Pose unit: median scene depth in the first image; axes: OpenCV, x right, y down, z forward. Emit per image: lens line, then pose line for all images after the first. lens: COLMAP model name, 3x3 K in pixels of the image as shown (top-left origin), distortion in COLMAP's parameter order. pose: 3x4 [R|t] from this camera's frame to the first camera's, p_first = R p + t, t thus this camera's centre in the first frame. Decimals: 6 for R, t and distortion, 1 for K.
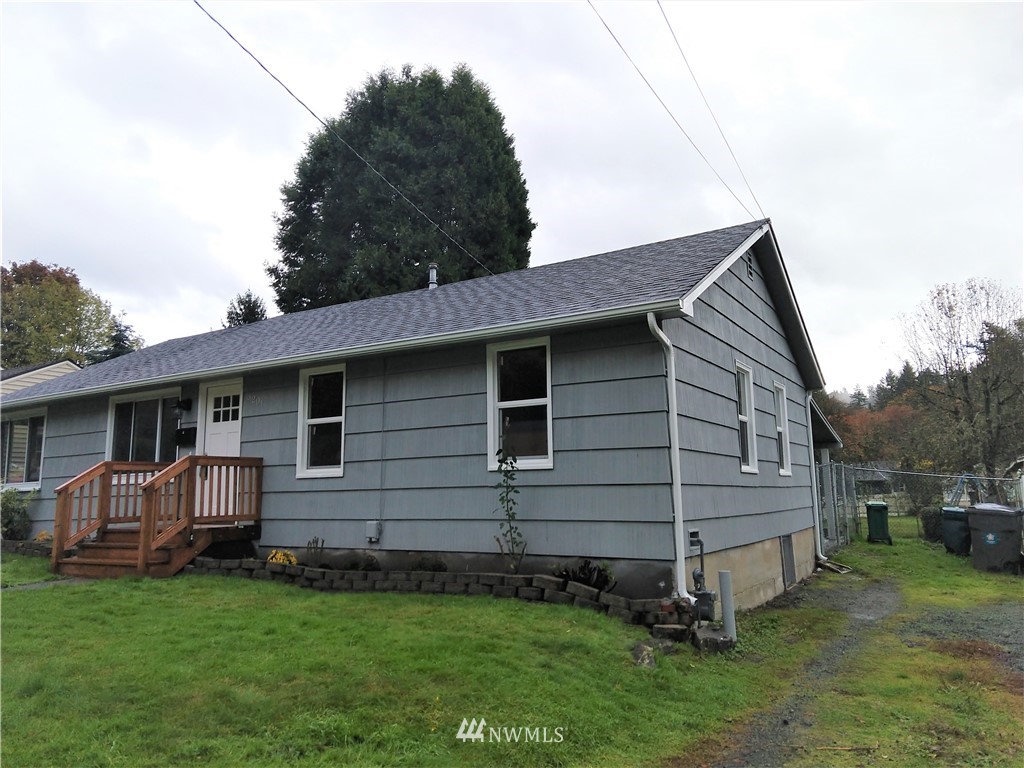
lens RADIAL K [[729.1, 0, 512.0], [0, 729.1, 384.0], [0, 0, 1]] dist [-0.000304, 0.034956]
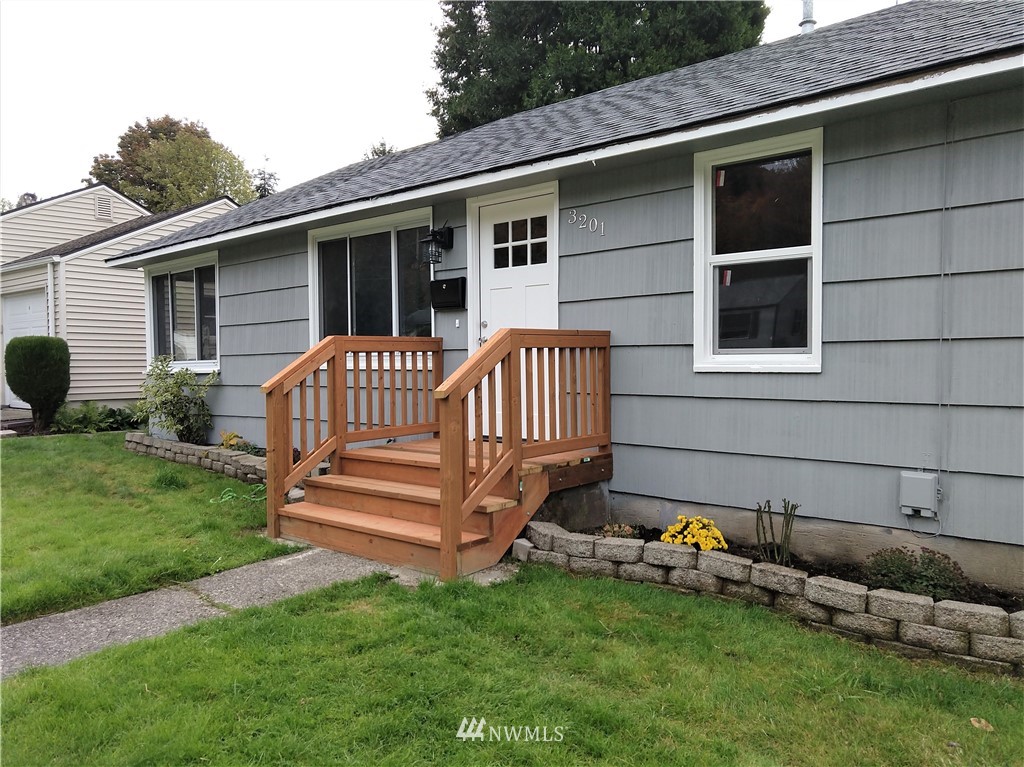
lens RADIAL K [[760.2, 0, 512.0], [0, 760.2, 383.5], [0, 0, 1]] dist [0.093294, -0.127866]
pose [[0.984829, 0.013960, -0.172966, -0.289535], [0.017550, 0.983635, 0.179318, 0.034410], [0.172639, -0.179633, 0.968467, 0.403203]]
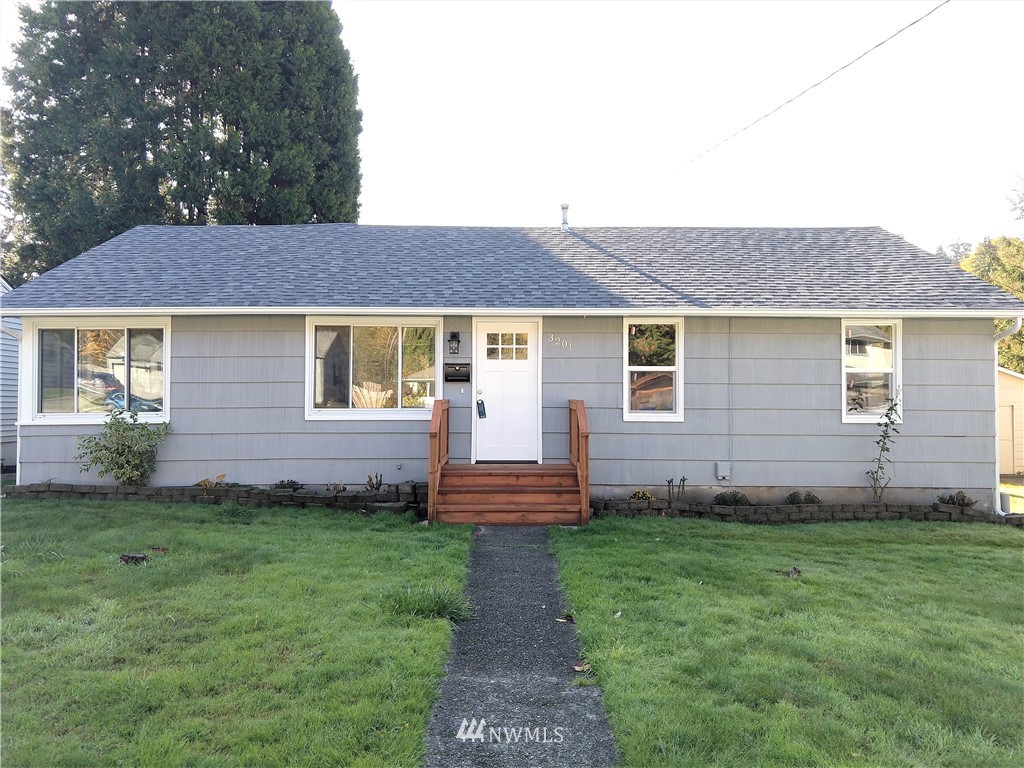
lens RADIAL K [[729.1, 0, 512.0], [0, 729.1, 384.0], [0, 0, 1]] dist [-0.000304, 0.034956]
pose [[0.868401, 0.029535, 0.494982, -0.850869], [-0.091732, 0.990564, 0.101829, -0.015664], [-0.487304, -0.133834, 0.862916, 0.152552]]
